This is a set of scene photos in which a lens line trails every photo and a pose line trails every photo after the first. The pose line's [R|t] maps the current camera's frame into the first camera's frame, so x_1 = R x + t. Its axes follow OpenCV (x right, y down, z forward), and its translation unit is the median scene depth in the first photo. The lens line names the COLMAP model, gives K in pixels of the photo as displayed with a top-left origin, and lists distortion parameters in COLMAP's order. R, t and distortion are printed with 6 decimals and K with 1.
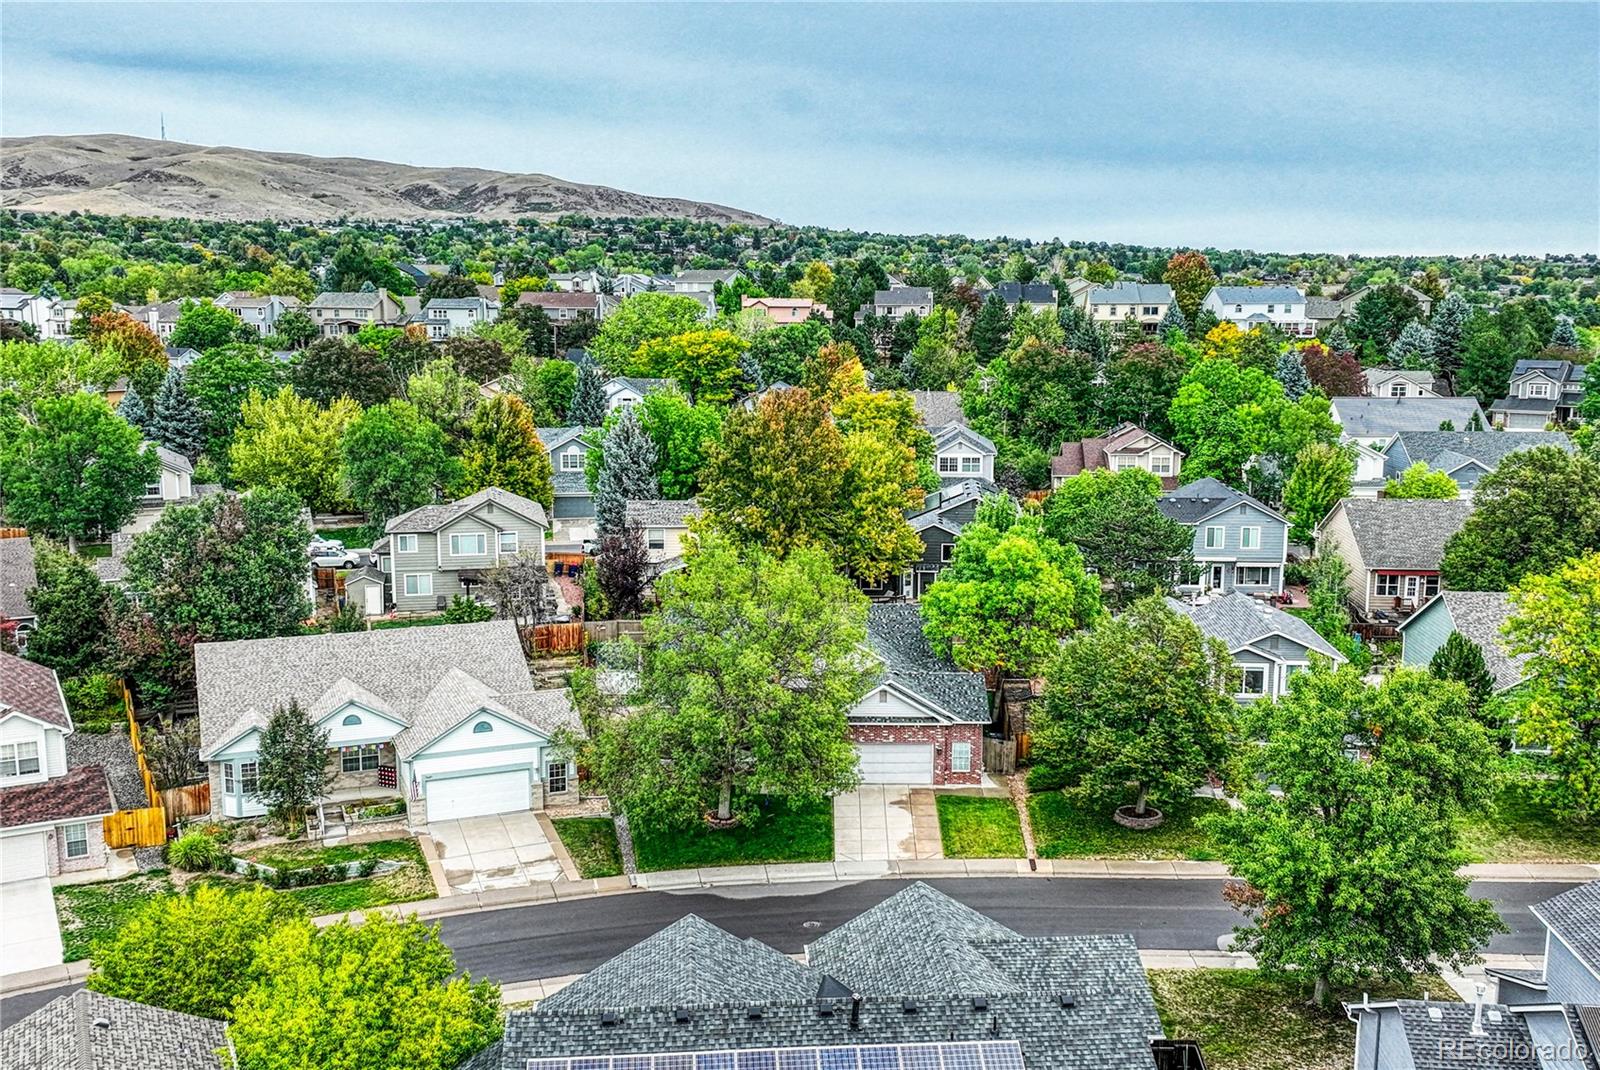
lens RADIAL K [[1523.2, 0, 870.4], [0, 1523.2, 536.5], [0, 0, 1]] dist [0.061920, -0.063134]
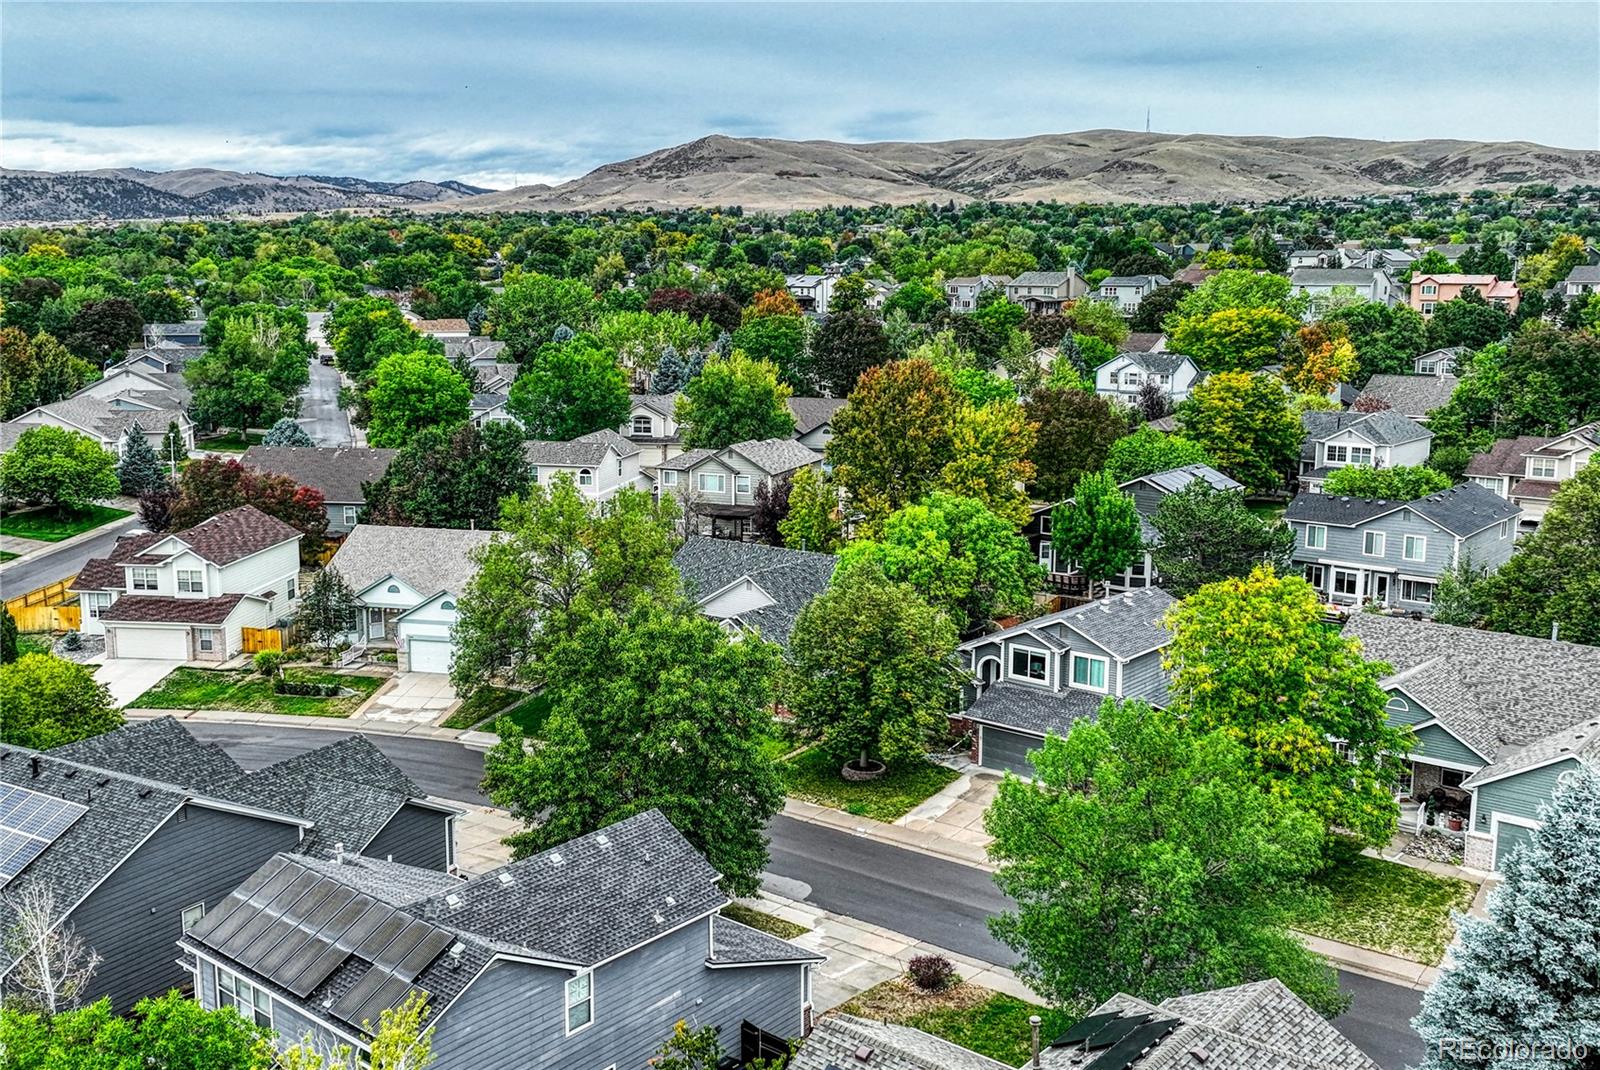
lens RADIAL K [[1523.2, 0, 870.4], [0, 1523.2, 536.5], [0, 0, 1]] dist [0.061920, -0.063134]
pose [[0.808824, 0.099641, -0.579547, 0.221399], [-0.091186, 0.994871, 0.043787, -0.006937], [0.580938, 0.017430, 0.813761, 0.040412]]
